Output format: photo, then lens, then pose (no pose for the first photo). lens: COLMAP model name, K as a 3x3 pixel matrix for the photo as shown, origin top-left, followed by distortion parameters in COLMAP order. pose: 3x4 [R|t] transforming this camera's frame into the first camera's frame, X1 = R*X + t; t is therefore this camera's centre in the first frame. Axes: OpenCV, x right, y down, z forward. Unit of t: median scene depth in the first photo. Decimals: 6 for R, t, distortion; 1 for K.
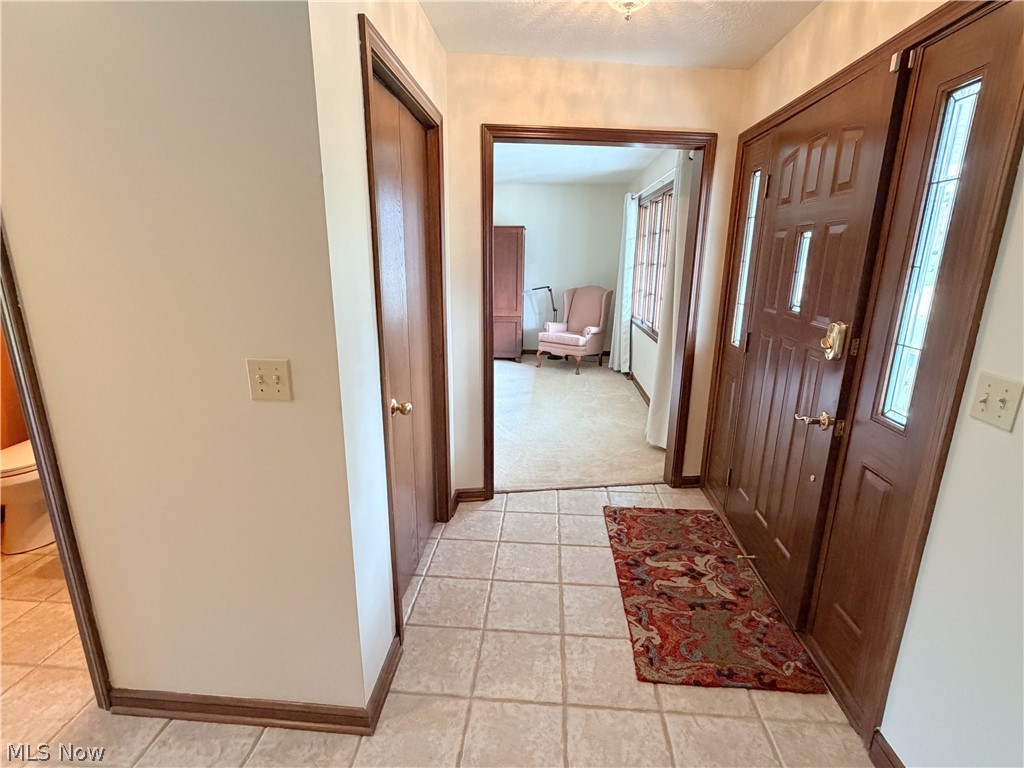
lens RADIAL K [[495.4, 0, 512.0], [0, 495.4, 384.0], [0, 0, 1]] dist [0.000238, 0.000923]
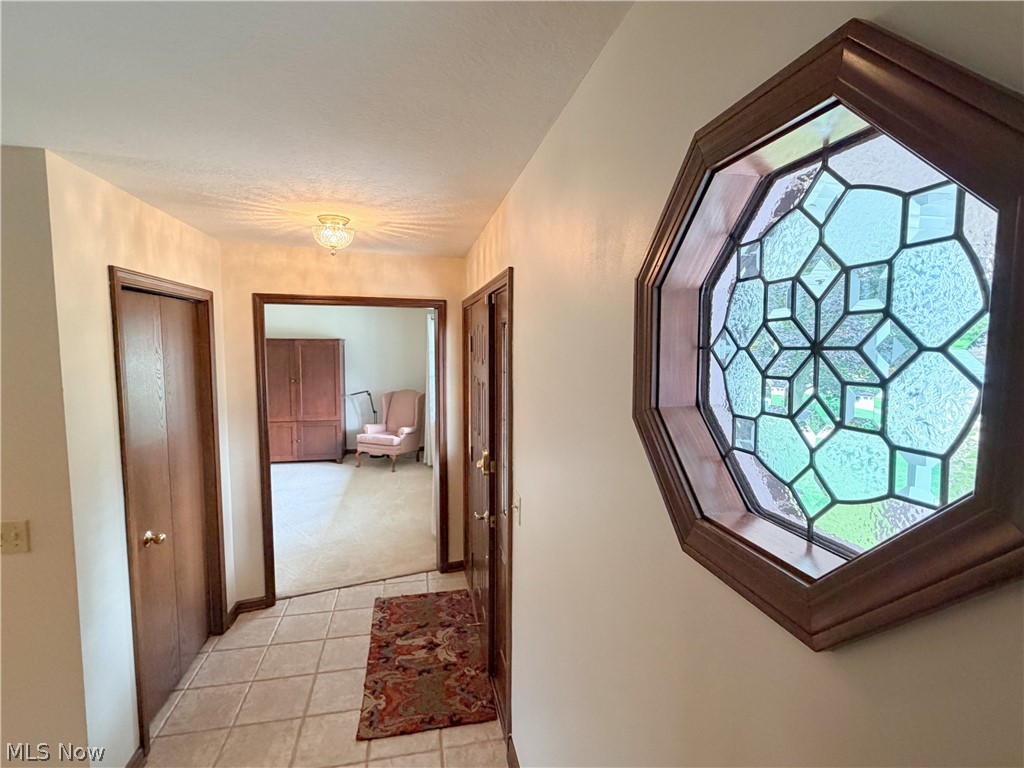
lens RADIAL K [[495.4, 0, 512.0], [0, 495.4, 384.0], [0, 0, 1]] dist [0.000238, 0.000923]
pose [[0.961592, -0.027023, 0.273150, 0.216255], [0.071561, 0.985408, -0.154434, -0.054890], [-0.264991, 0.168049, 0.949494, -0.321433]]
